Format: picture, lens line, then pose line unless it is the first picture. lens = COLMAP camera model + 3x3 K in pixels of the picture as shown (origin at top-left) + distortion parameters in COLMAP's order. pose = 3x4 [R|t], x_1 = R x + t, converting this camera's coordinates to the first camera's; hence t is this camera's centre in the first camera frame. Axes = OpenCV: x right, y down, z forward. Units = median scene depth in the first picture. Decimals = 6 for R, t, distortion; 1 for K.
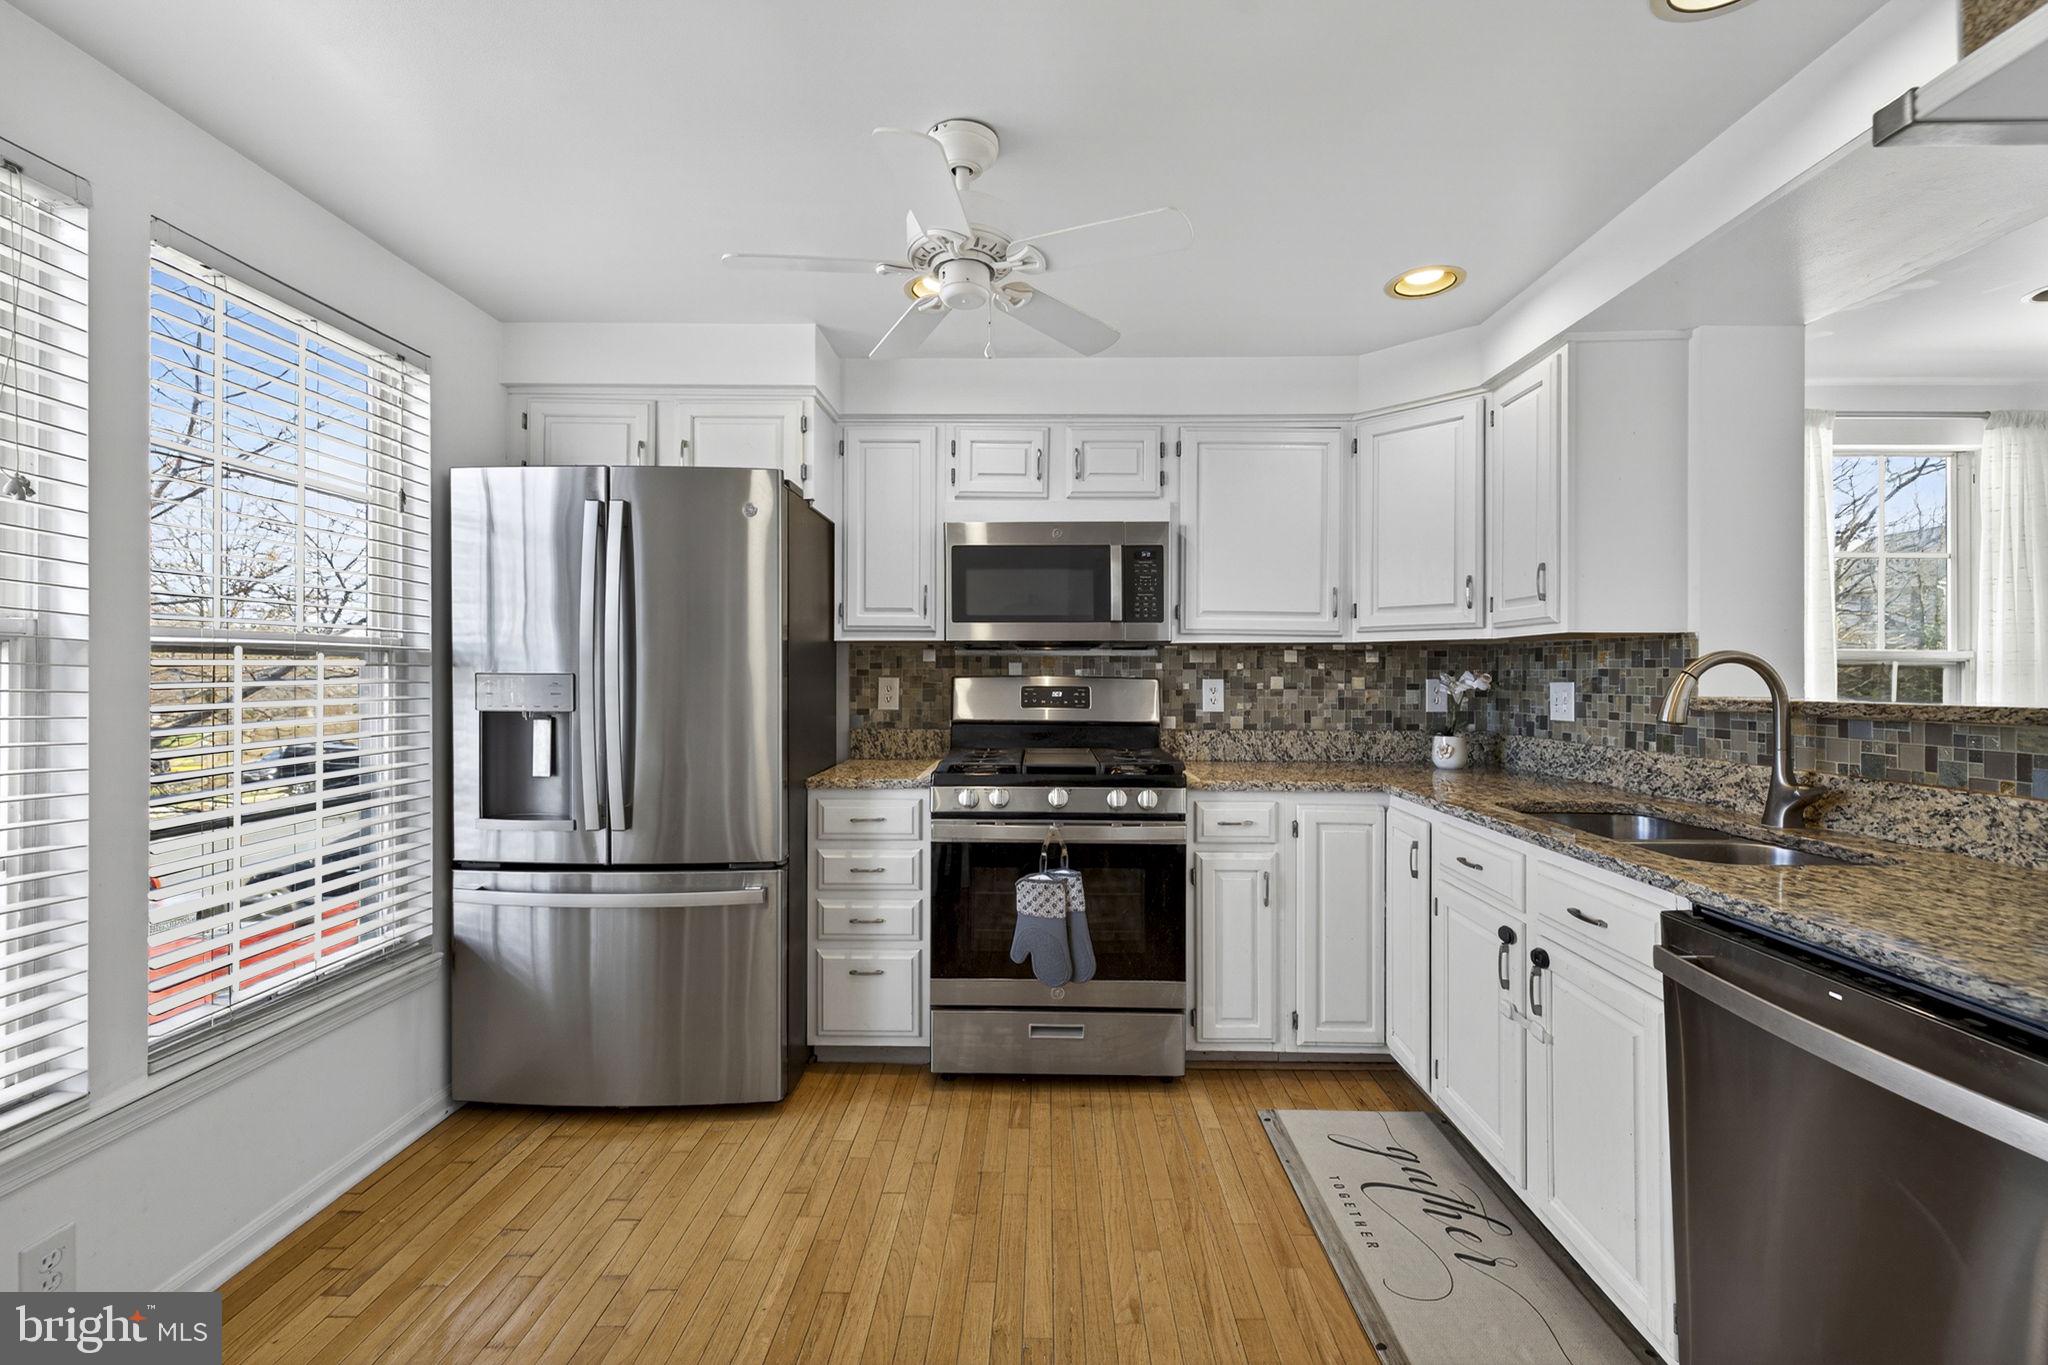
lens RADIAL K [[854.1, 0, 1018.2], [0, 854.1, 678.0], [0, 0, 1]] dist [0.002756, -0.000573]
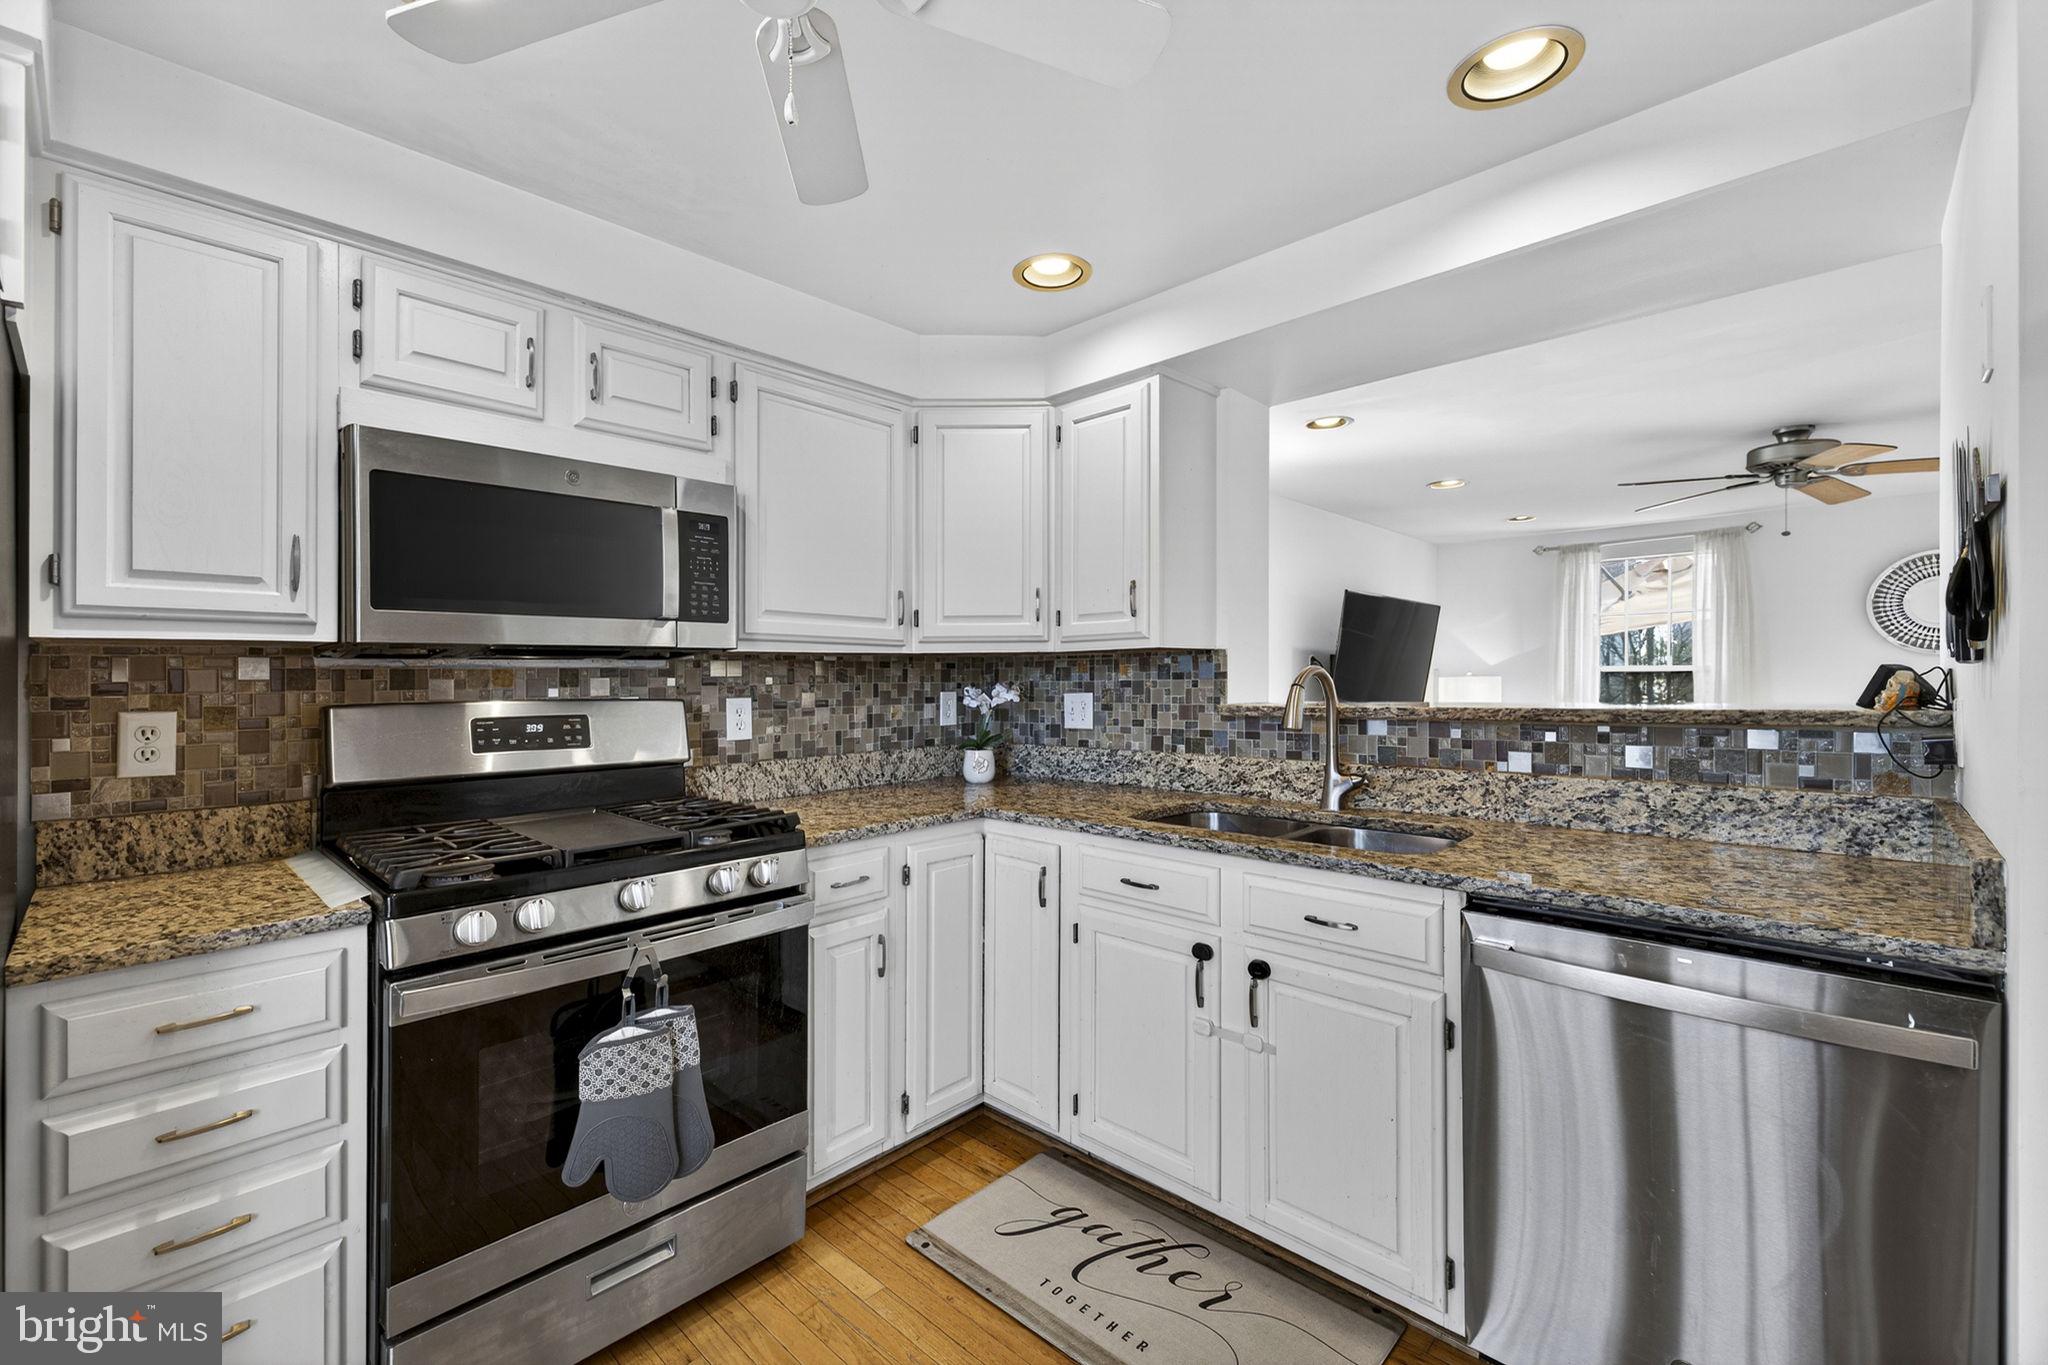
lens RADIAL K [[854.1, 0, 1018.2], [0, 854.1, 678.0], [0, 0, 1]] dist [0.002756, -0.000573]
pose [[0.675366, -0.009806, 0.737417, -0.220440], [0.016140, 0.999869, -0.001485, -0.014323], [-0.737306, 0.012905, 0.675436, 0.353478]]
